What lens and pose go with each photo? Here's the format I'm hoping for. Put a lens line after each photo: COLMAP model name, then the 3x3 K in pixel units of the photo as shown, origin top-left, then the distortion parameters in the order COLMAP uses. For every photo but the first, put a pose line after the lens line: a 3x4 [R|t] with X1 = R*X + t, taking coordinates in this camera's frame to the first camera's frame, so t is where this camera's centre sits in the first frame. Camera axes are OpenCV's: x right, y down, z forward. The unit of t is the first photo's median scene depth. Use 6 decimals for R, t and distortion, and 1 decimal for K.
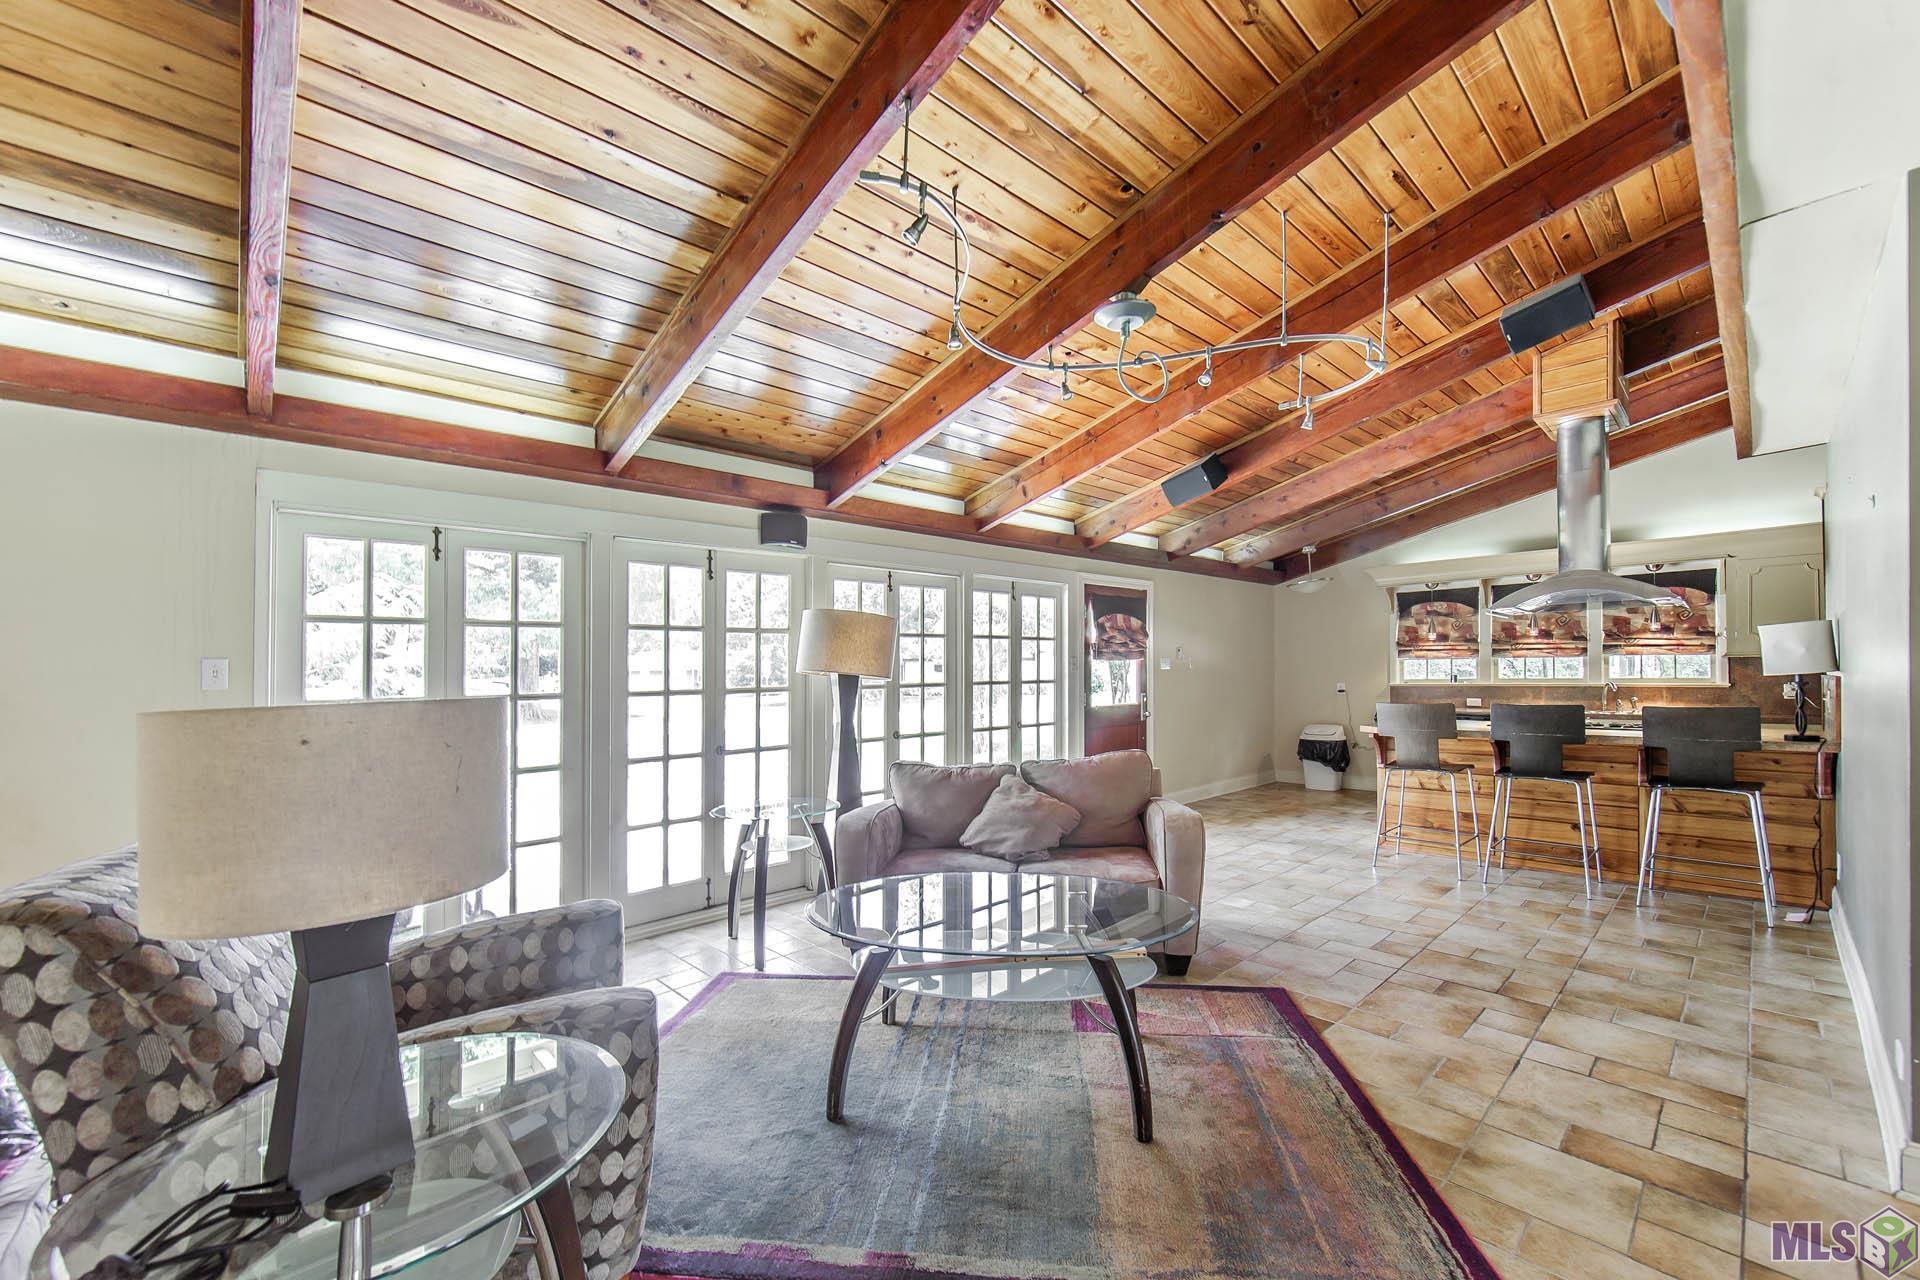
lens RADIAL K [[767.9, 0, 970.2], [0, 767.9, 640.5], [0, 0, 1]] dist [-0.003493, -0.000327]
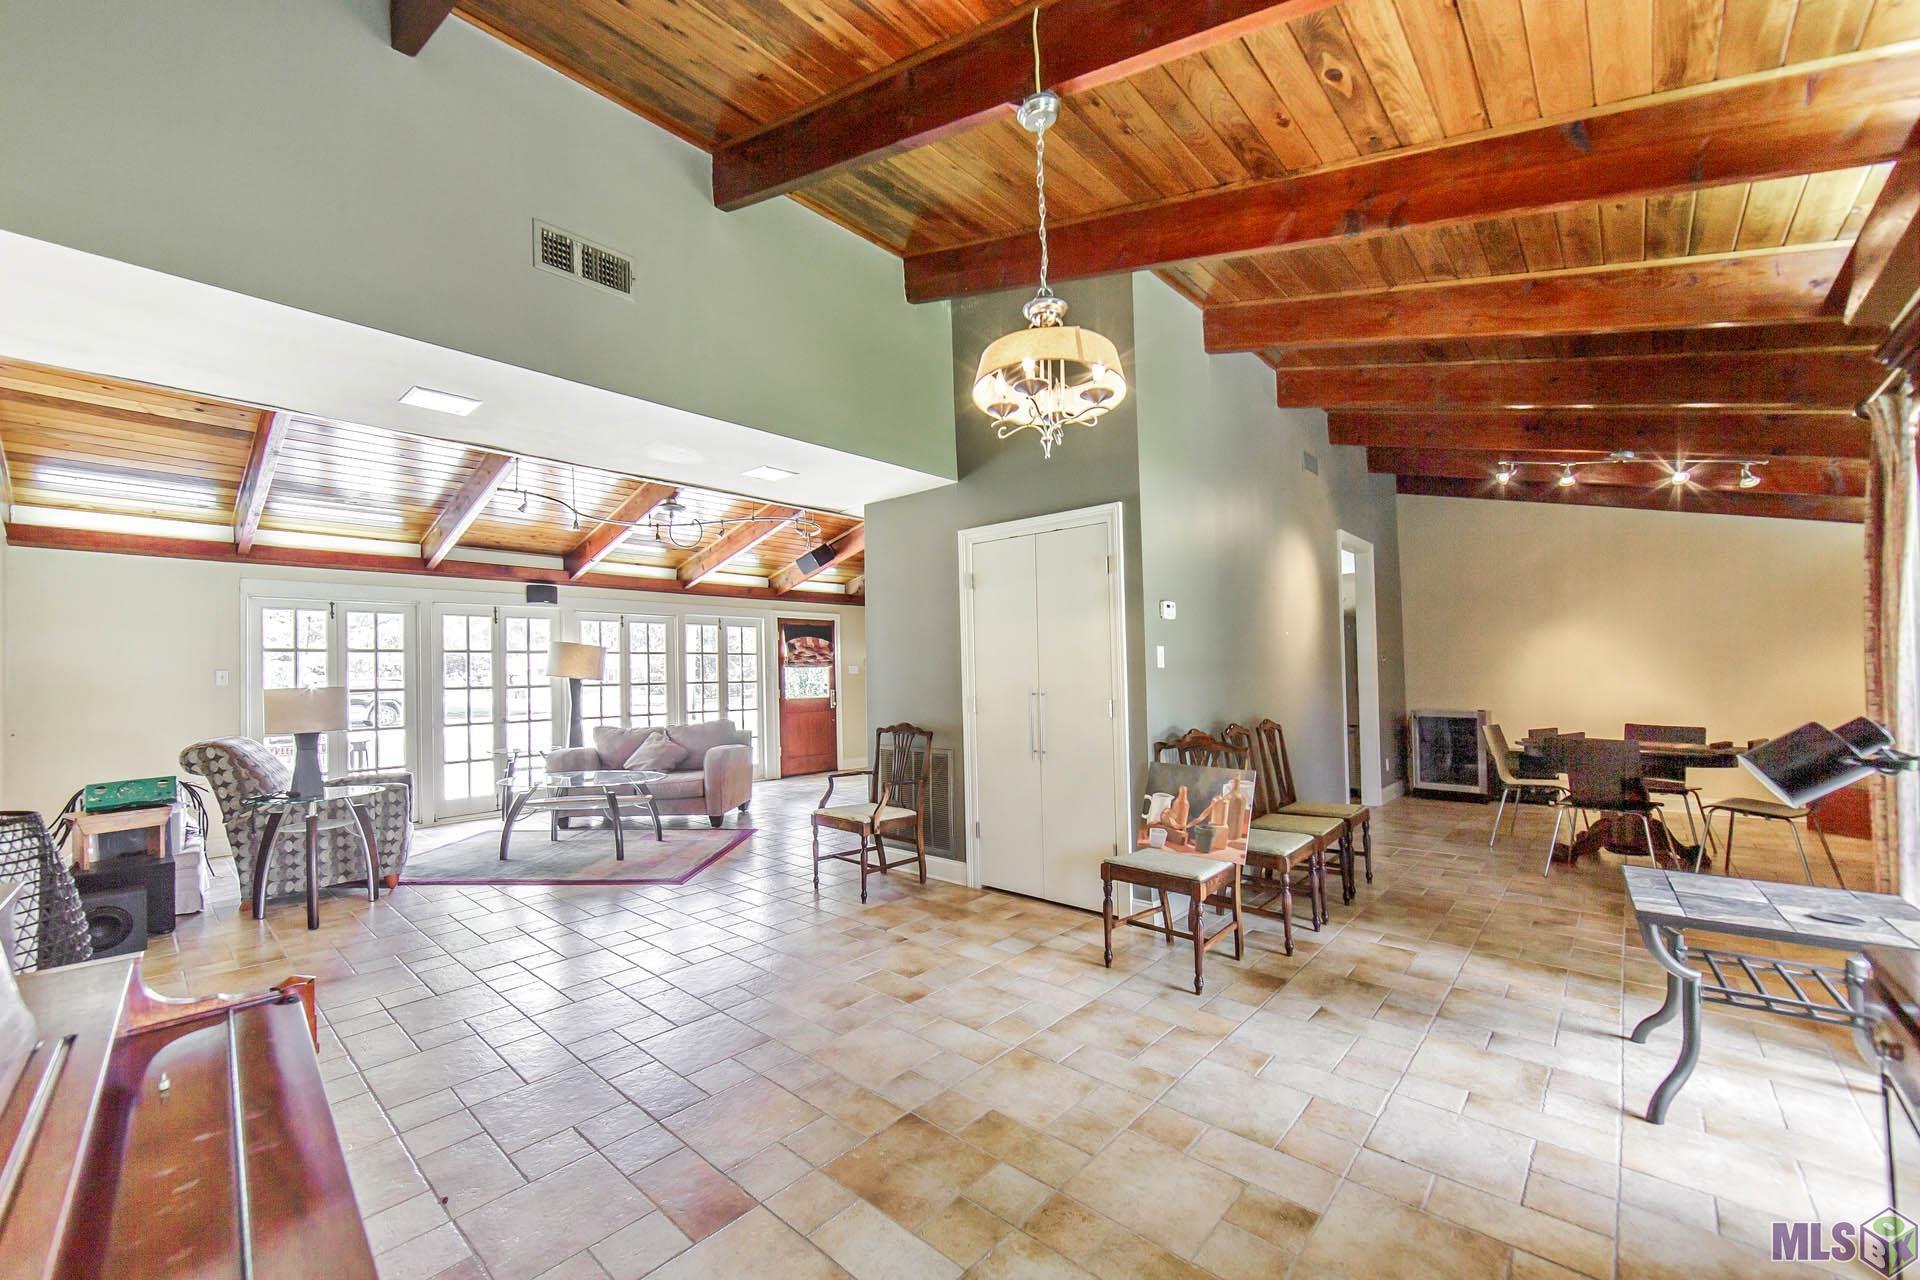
lens RADIAL K [[767.9, 0, 943.8], [0, 767.9, 660.0], [0, 0, 1]] dist [-0.003493, -0.000327]
pose [[0.998175, 0.003012, 0.060308, 0.559712], [-0.004563, 0.999662, 0.025584, -0.044940], [-0.060211, -0.025813, 0.997852, -0.787073]]
